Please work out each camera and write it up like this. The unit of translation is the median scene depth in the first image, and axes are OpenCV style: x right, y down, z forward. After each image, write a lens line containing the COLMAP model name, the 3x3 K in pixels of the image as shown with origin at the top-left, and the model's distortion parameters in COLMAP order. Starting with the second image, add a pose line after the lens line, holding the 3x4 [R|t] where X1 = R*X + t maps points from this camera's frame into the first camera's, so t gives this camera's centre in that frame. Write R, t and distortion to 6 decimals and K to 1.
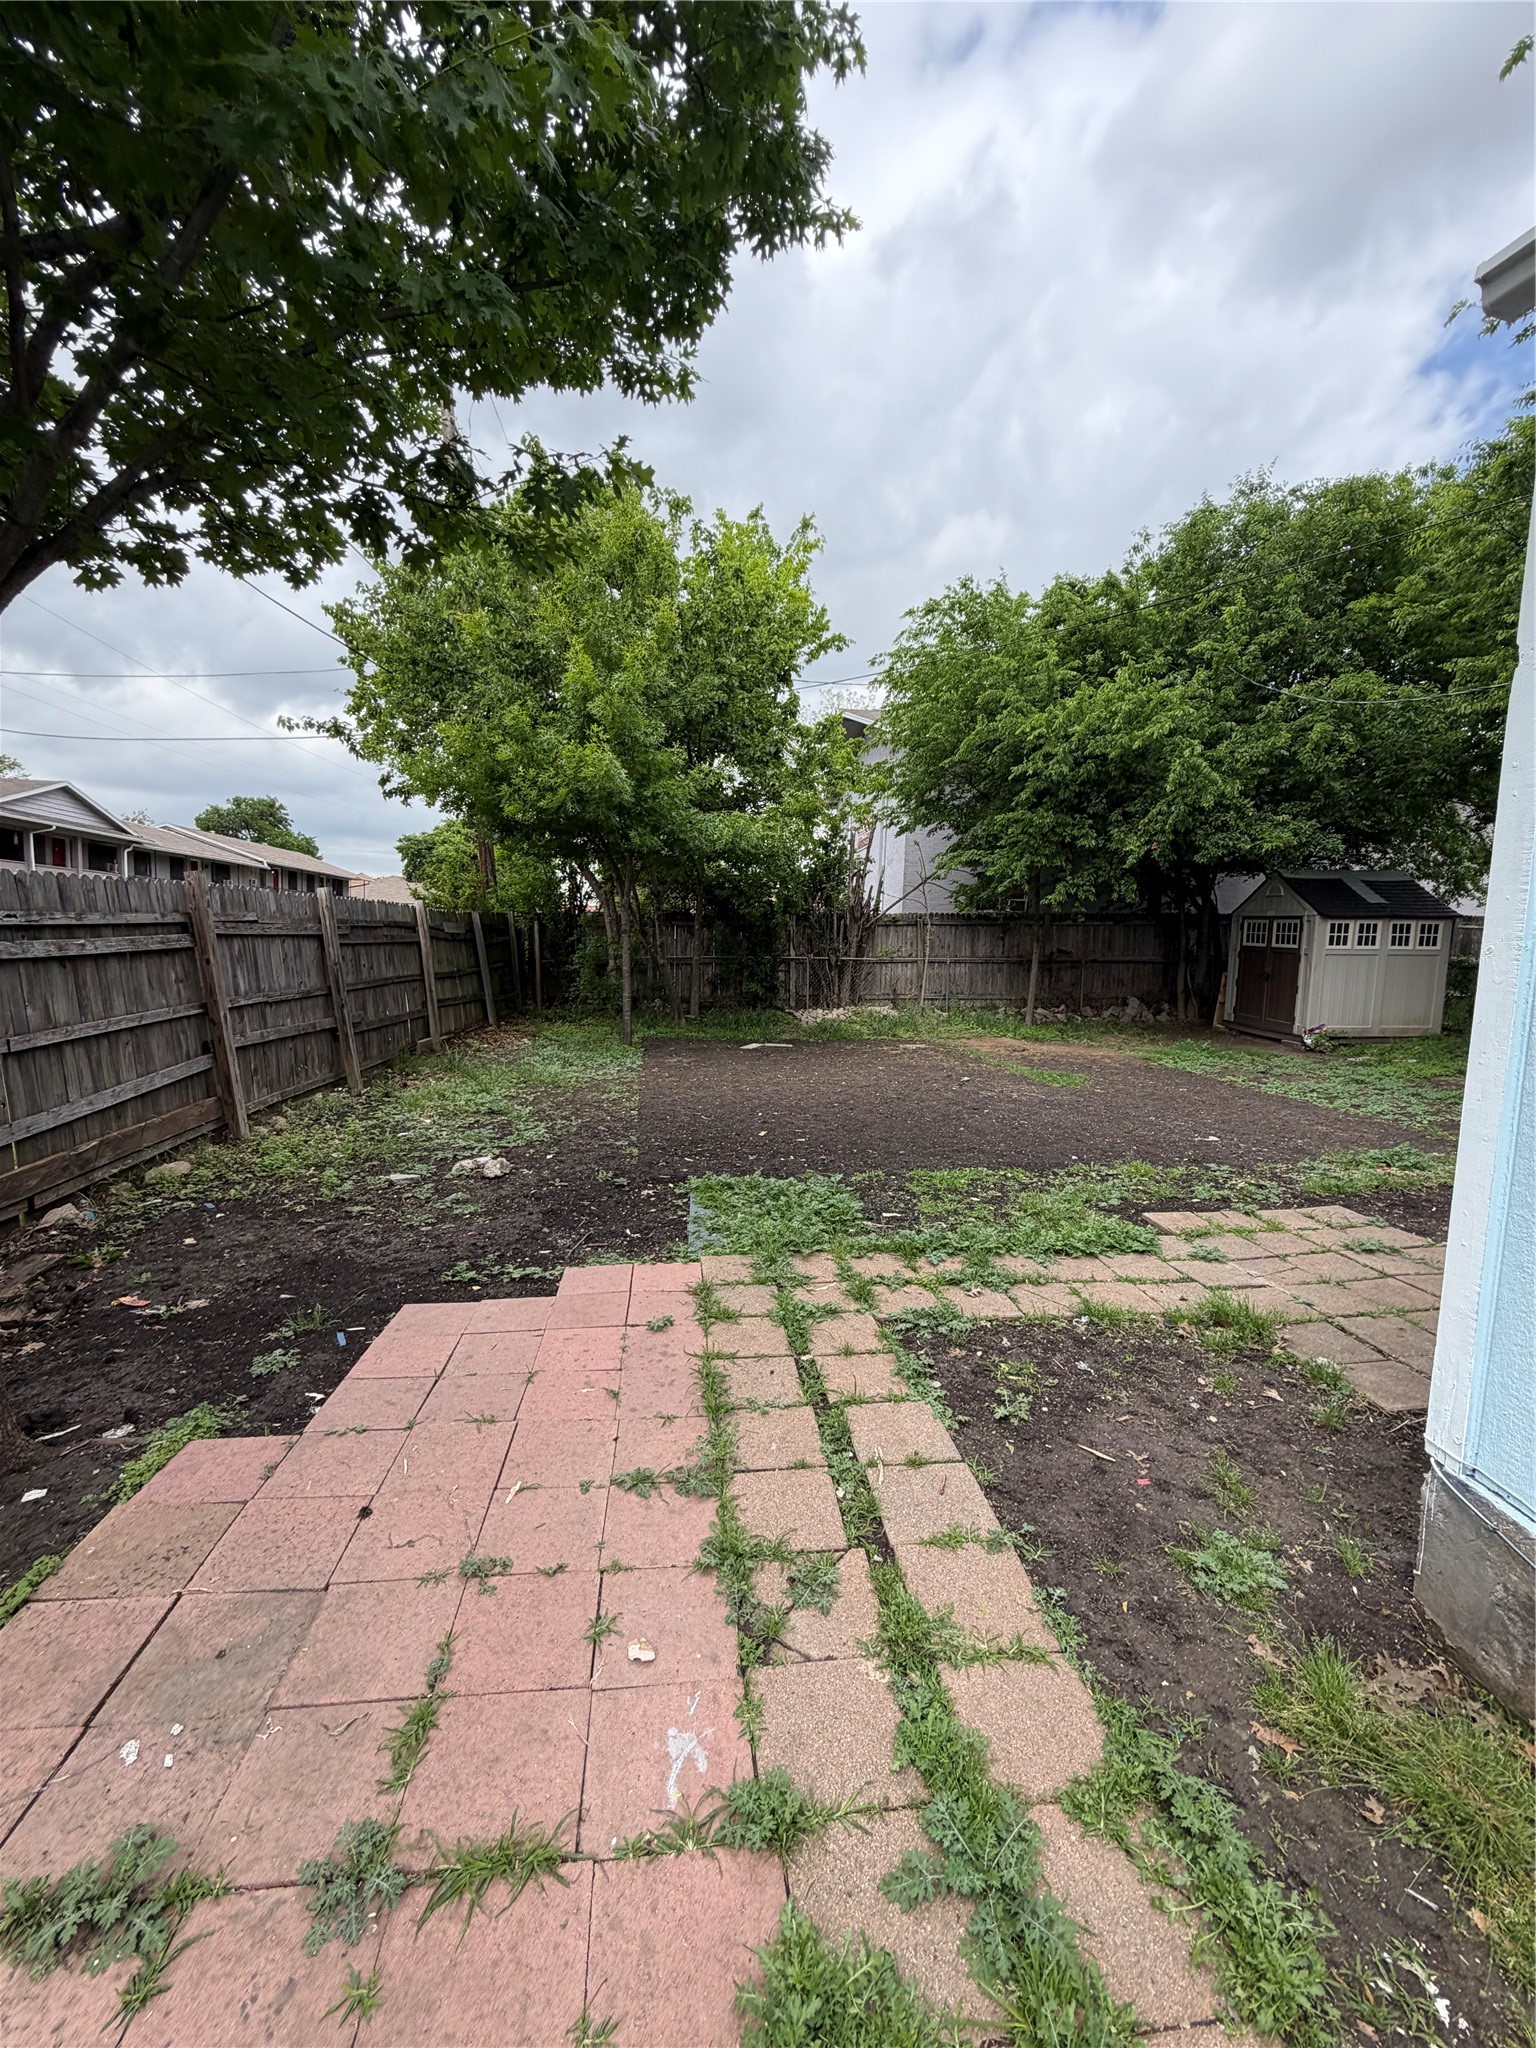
lens RADIAL K [[814.1, 0, 765.6], [0, 814.1, 1016.5], [0, 0, 1]] dist [0.000814, -0.000216]
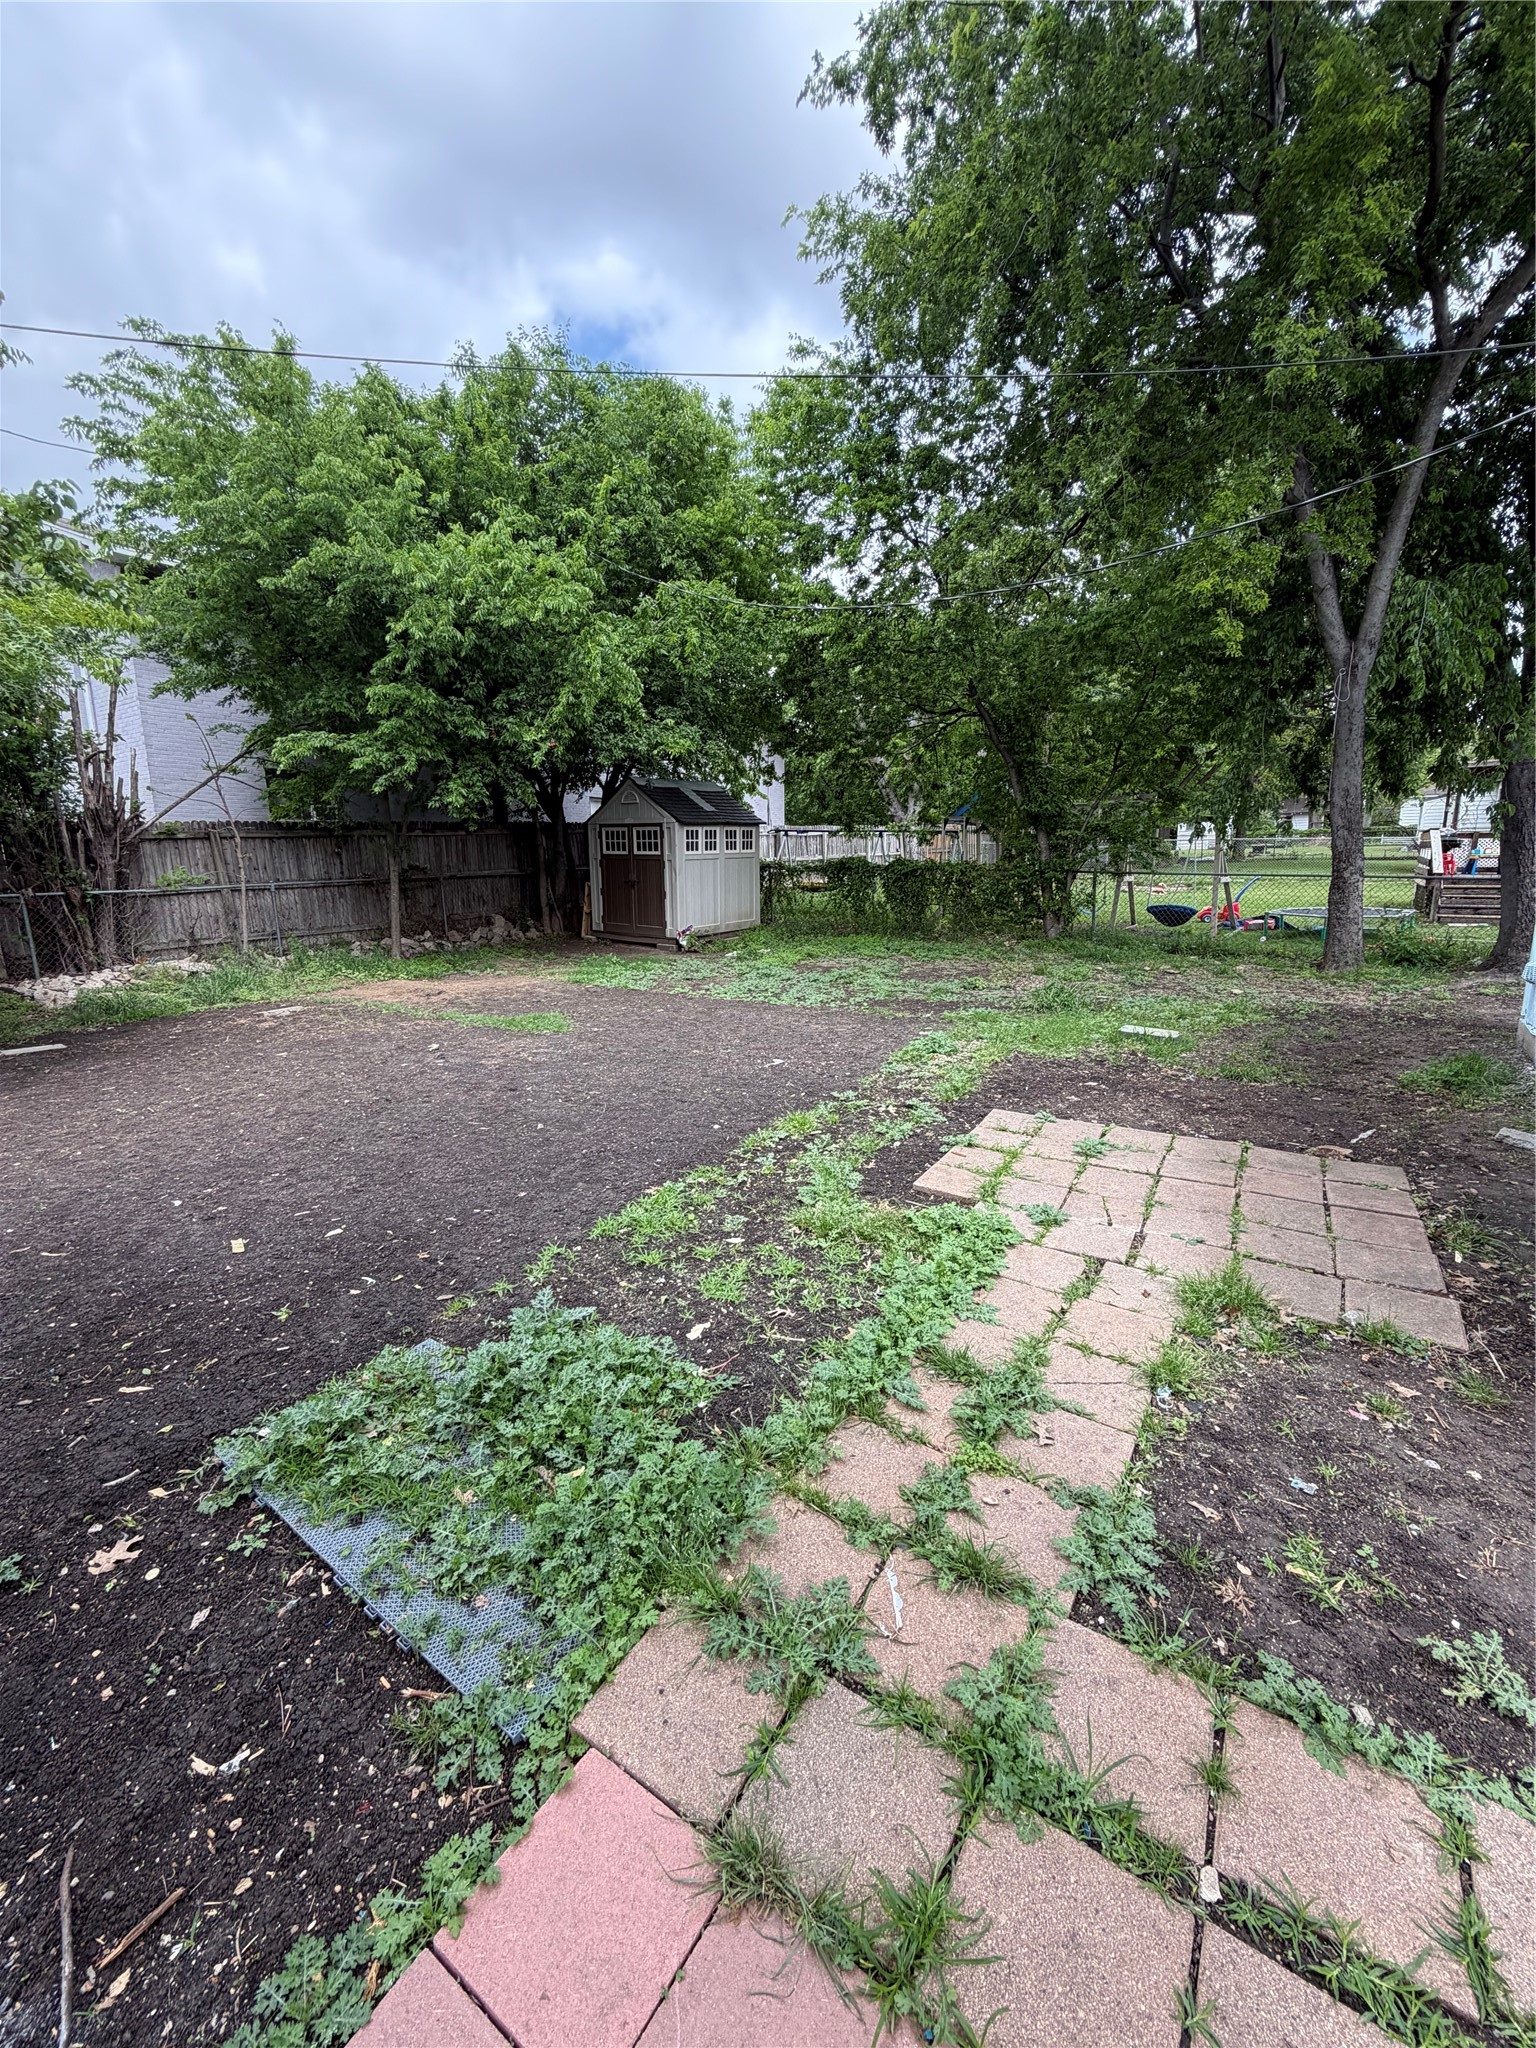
lens RADIAL K [[814.1, 0, 765.6], [0, 814.1, 1016.5], [0, 0, 1]] dist [0.000814, -0.000216]
pose [[0.642941, -0.177762, 0.745002, -0.074194], [0.101155, 0.983881, 0.147462, -0.020185], [-0.759207, -0.019449, 0.650559, 0.215052]]
